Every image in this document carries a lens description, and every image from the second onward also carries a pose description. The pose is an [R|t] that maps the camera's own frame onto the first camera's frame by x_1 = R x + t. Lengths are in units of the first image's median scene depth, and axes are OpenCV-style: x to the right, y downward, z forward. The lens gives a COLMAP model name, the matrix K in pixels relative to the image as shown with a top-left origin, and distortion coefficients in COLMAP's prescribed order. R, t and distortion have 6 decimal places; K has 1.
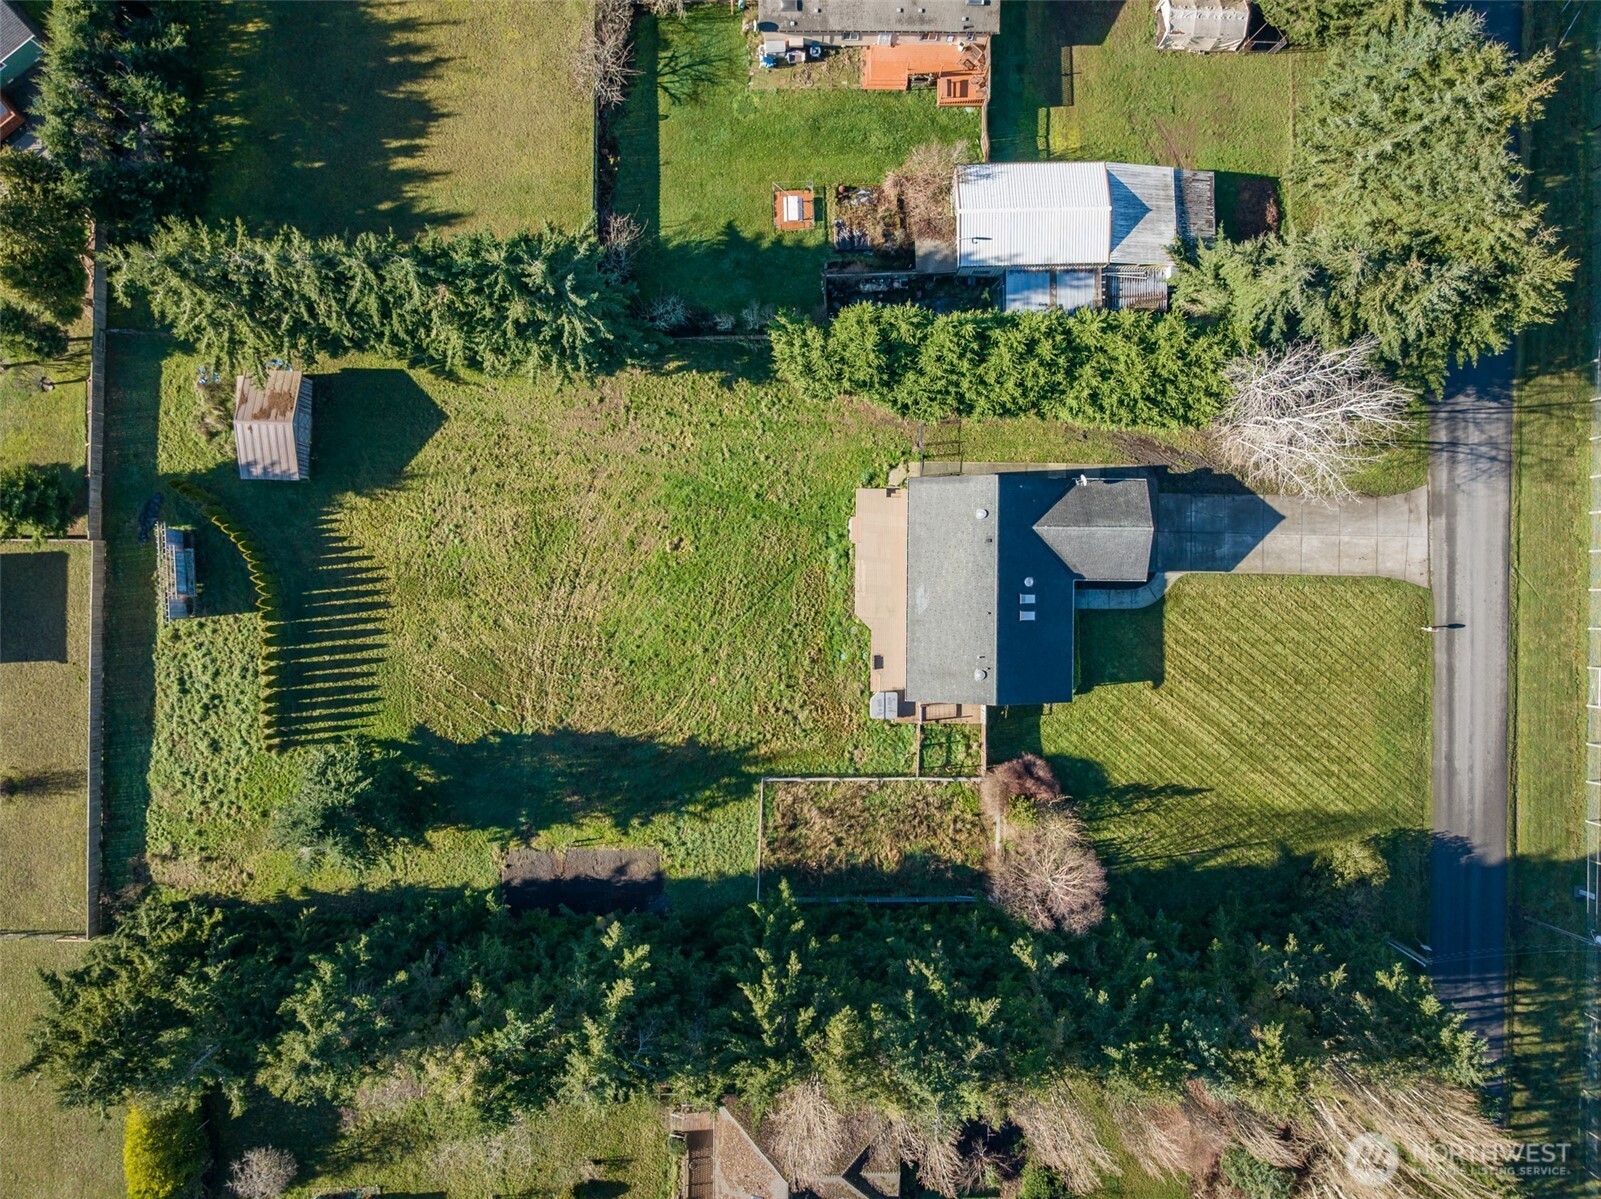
lens RADIAL K [[1141.1, 0, 803.4], [0, 1141.1, 569.2], [0, 0, 1]] dist [-0.033857, -0.002029]
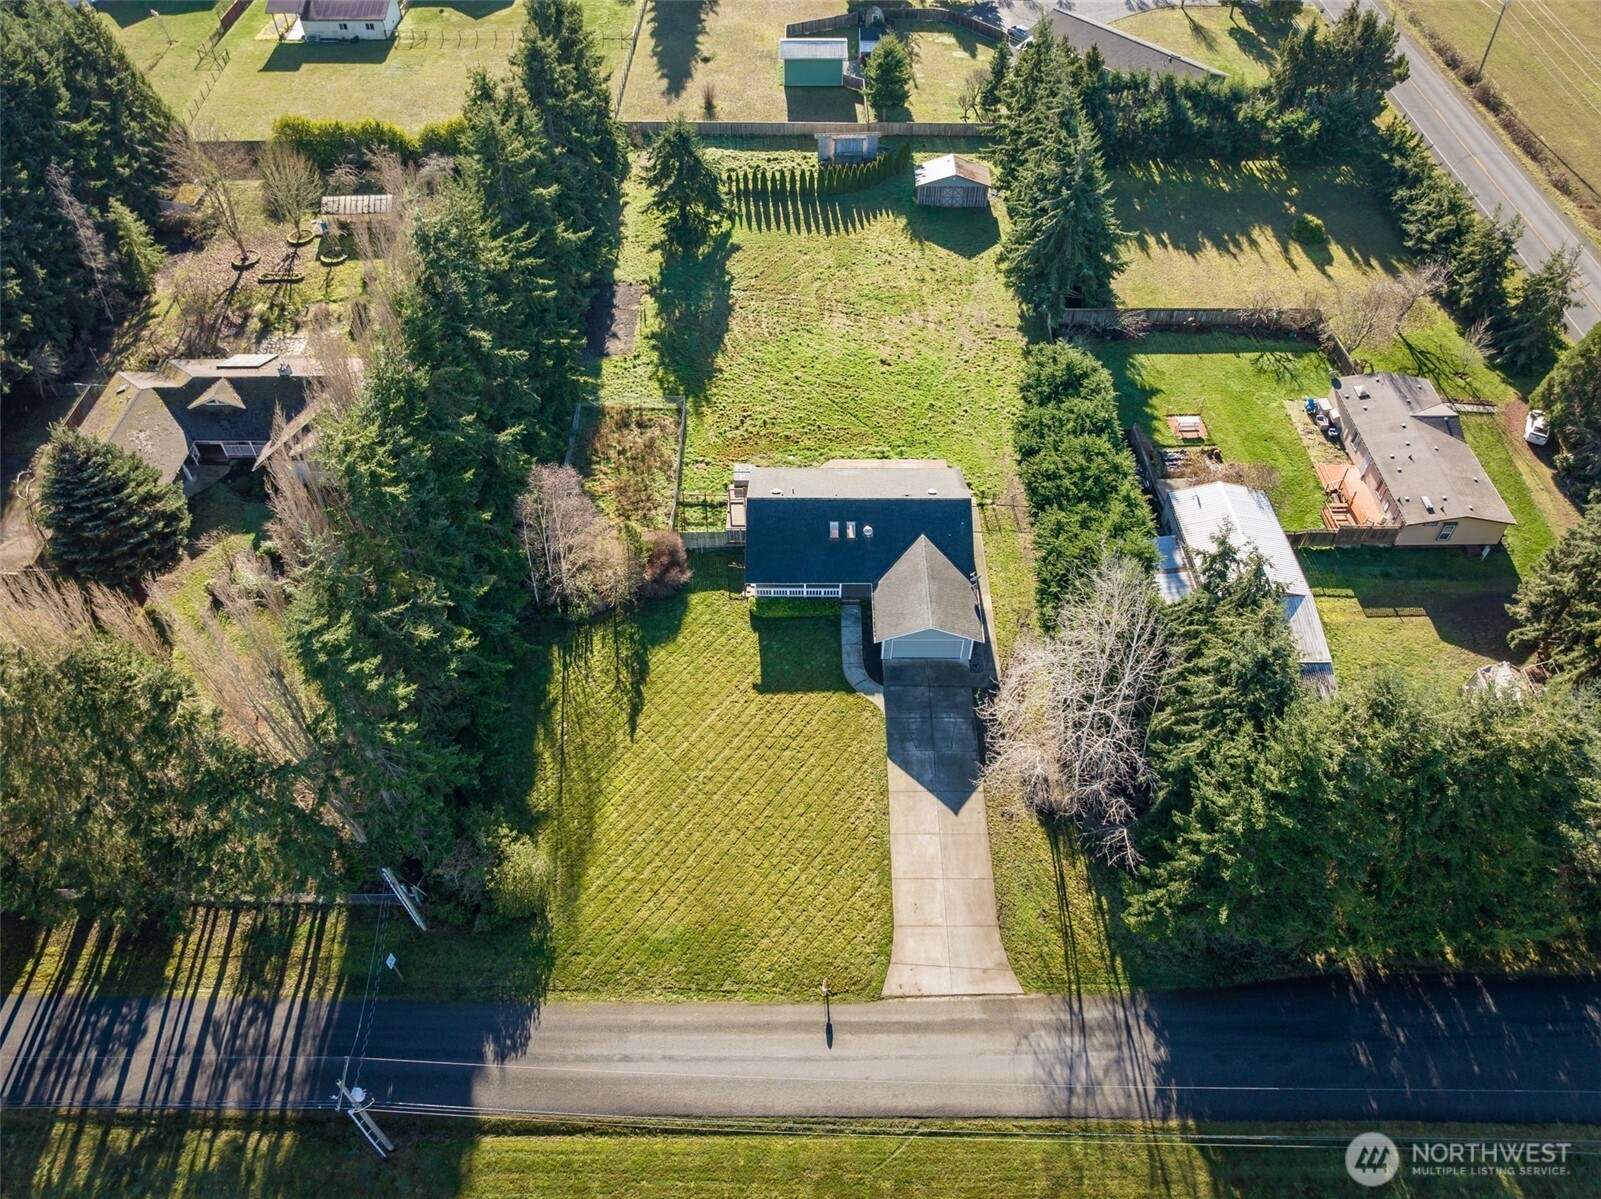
lens RADIAL K [[1141.1, 0, 803.4], [0, 1141.1, 569.2], [0, 0, 1]] dist [-0.033857, -0.002029]
pose [[0.006579, 0.717725, -0.696296, 0.880574], [-0.999946, 0.010360, 0.001231, 0.064240], [0.008097, 0.696250, 0.717754, 0.290154]]
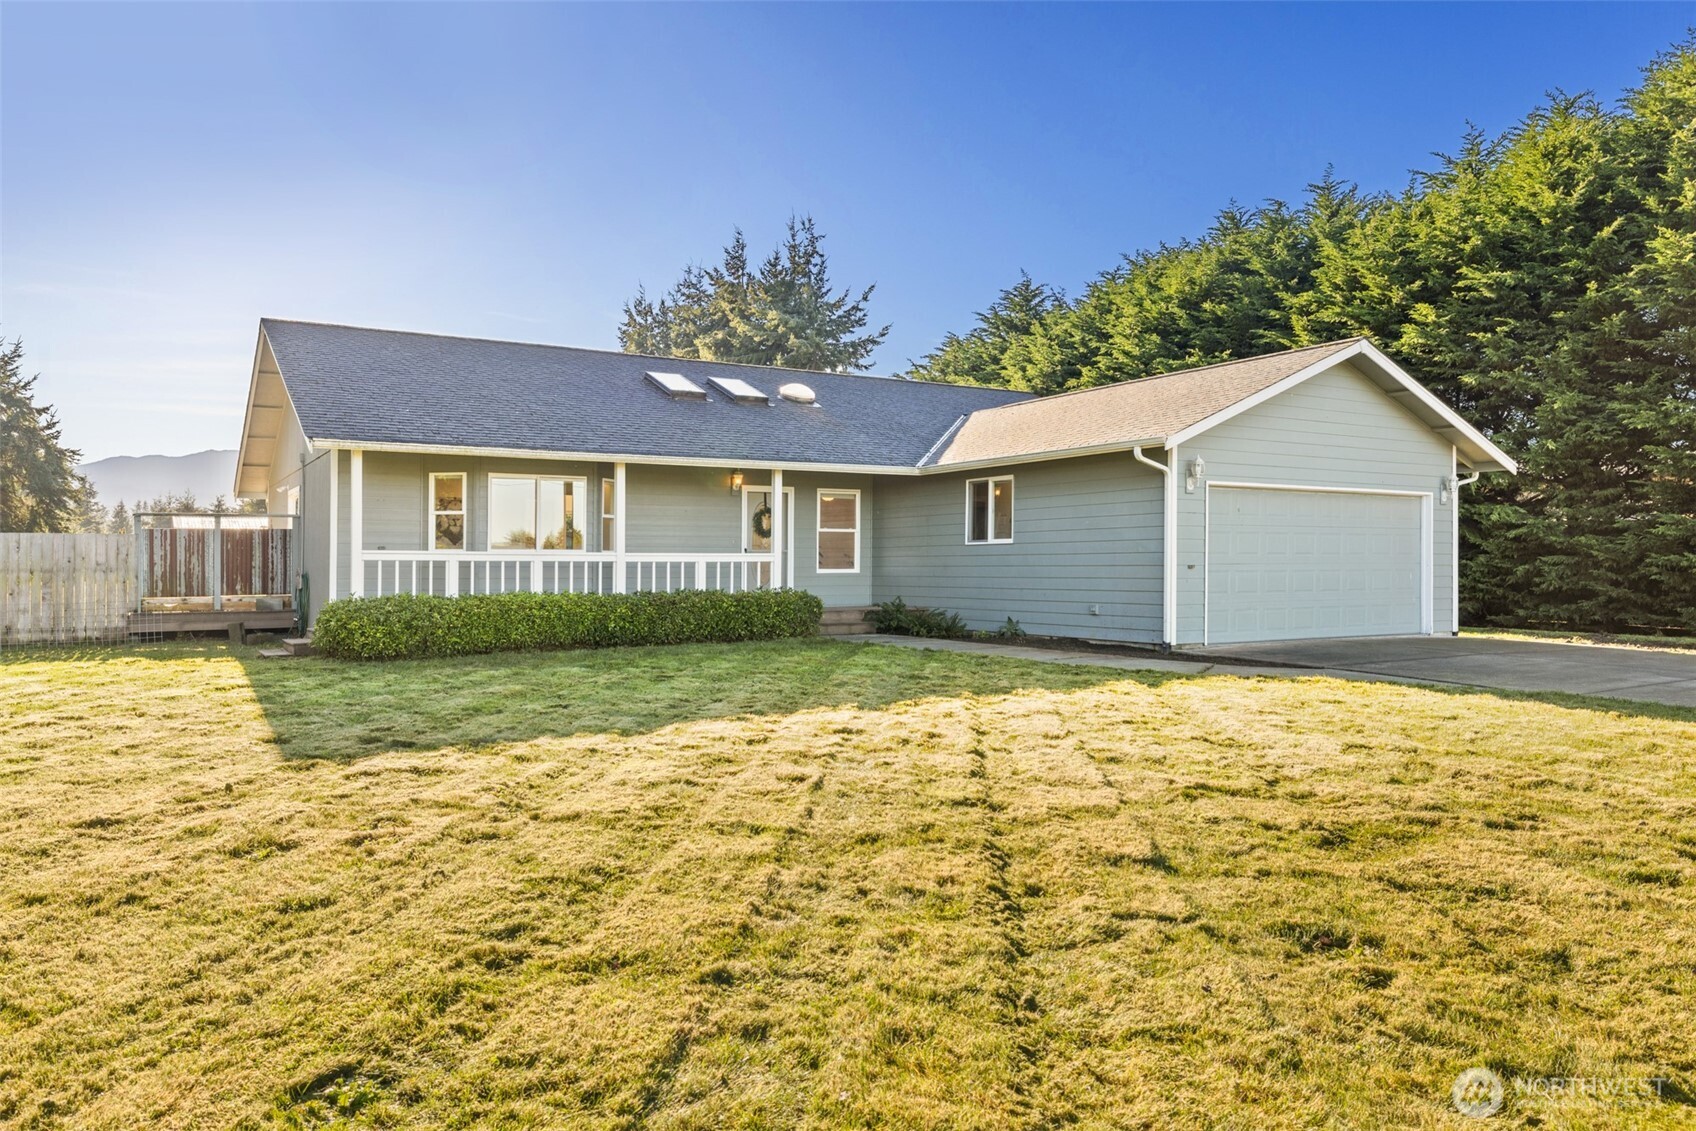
lens RADIAL K [[1204.7, 0, 848.0], [0, 1204.7, 565.5], [0, 0, 1]] dist [0.008981, 0.003781]
pose [[0.531138, -0.023155, -0.846969, 0.419725], [-0.847138, 0.004107, -0.531357, 0.138286], [0.015782, 0.999723, -0.017434, 0.989721]]
